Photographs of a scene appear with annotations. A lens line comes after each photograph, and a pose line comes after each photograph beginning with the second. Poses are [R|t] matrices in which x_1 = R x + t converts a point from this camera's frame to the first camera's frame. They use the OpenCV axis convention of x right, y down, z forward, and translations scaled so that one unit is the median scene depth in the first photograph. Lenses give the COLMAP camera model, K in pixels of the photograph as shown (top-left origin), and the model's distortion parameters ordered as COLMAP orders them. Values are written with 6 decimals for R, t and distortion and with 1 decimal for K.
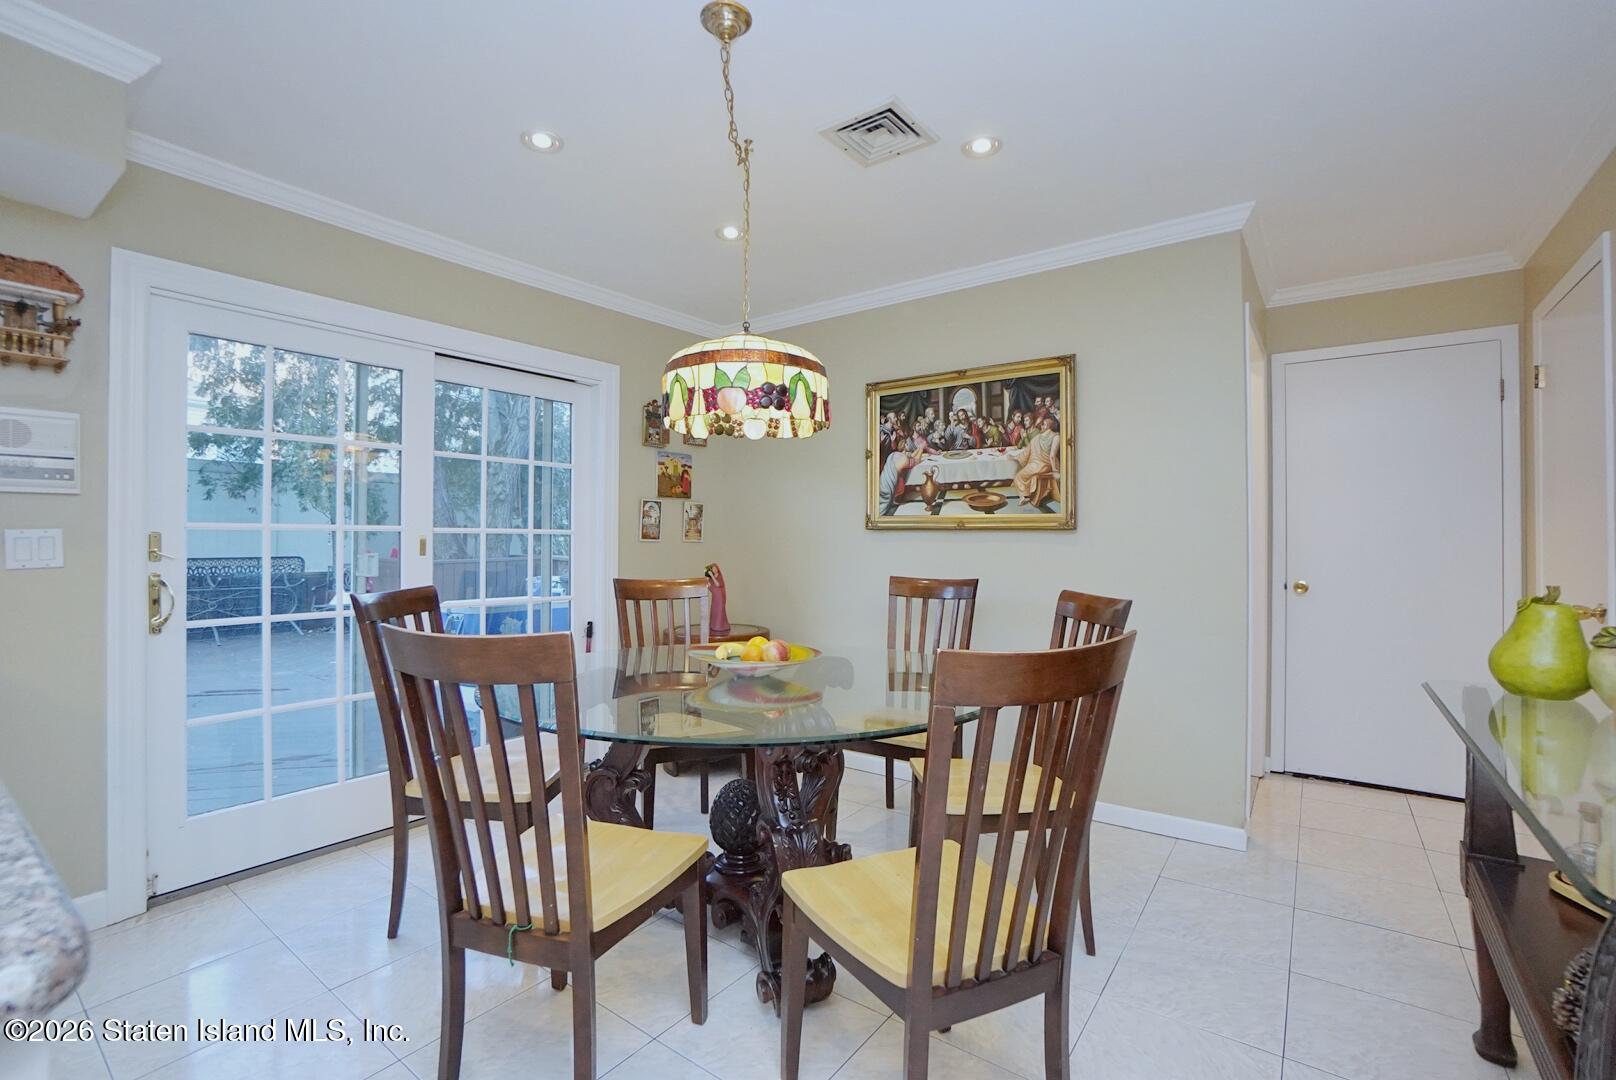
lens RADIAL K [[712.4, 0, 812.3], [0, 712.4, 536.8], [0, 0, 1]] dist [-0.054903, 0.017217]
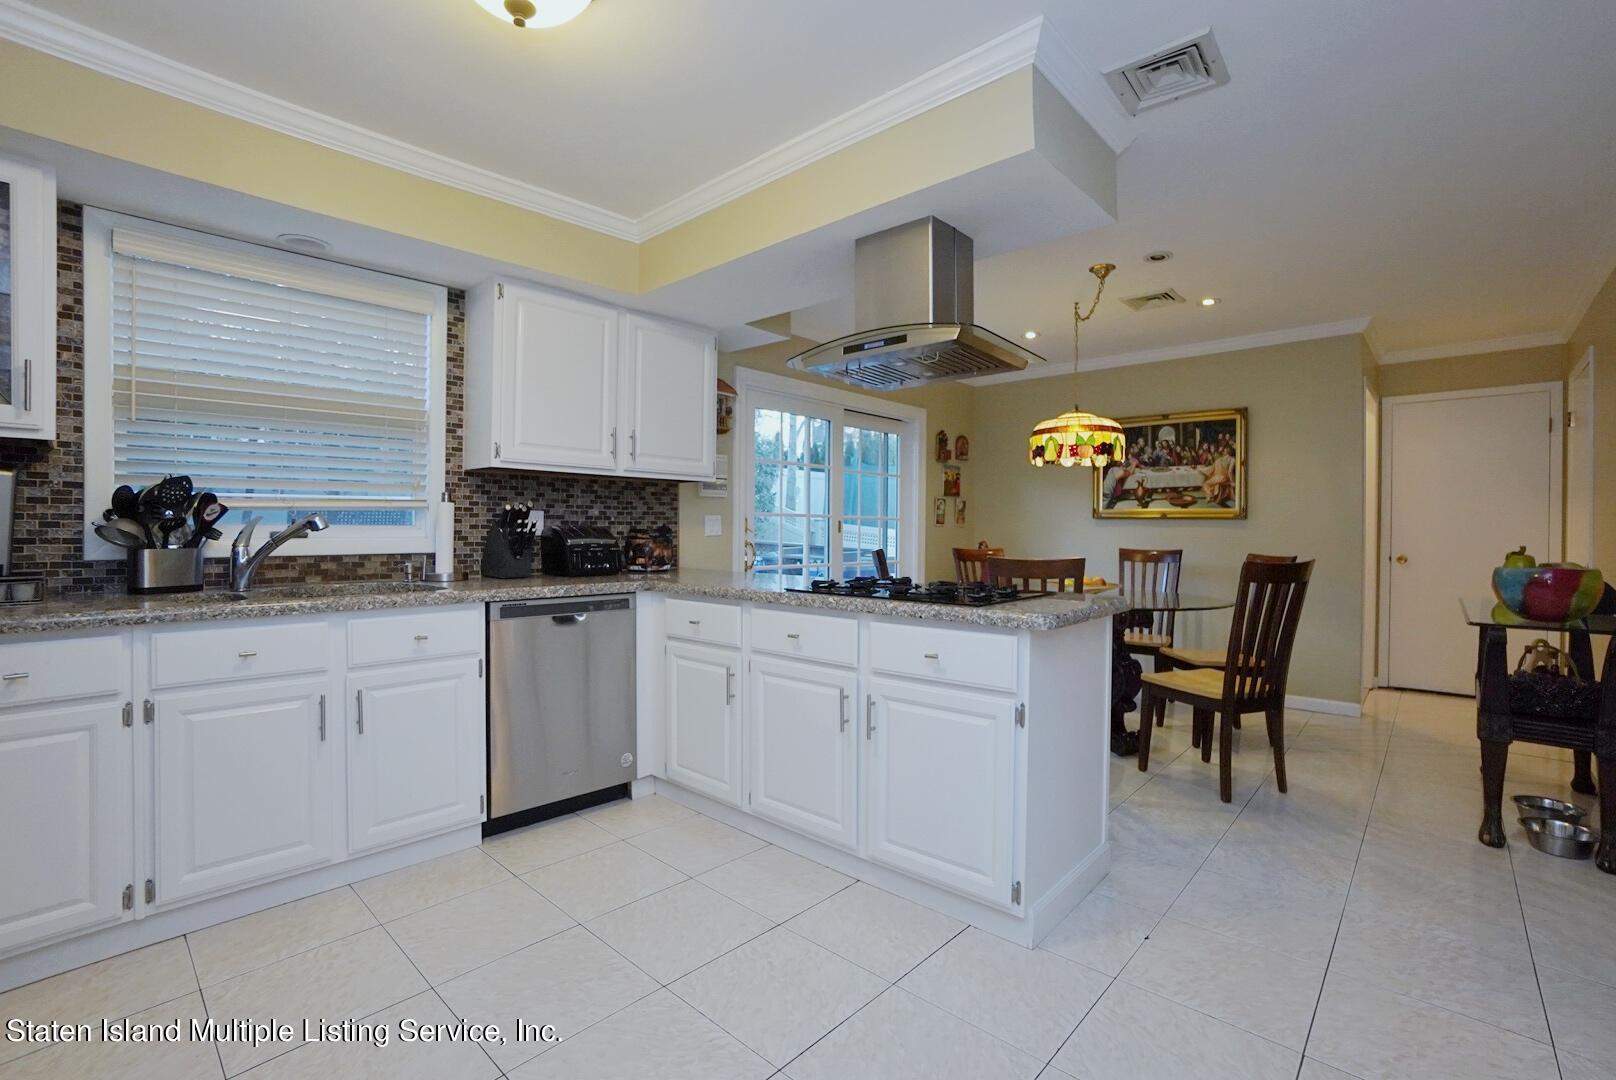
lens RADIAL K [[712.4, 0, 816.5], [0, 712.4, 533.2], [0, 0, 1]] dist [-0.054903, 0.017217]
pose [[0.994064, 0.006813, -0.108587, -0.377215], [-0.005749, 0.999932, 0.010102, 0.010374], [0.108648, -0.009418, 0.994036, -0.599573]]
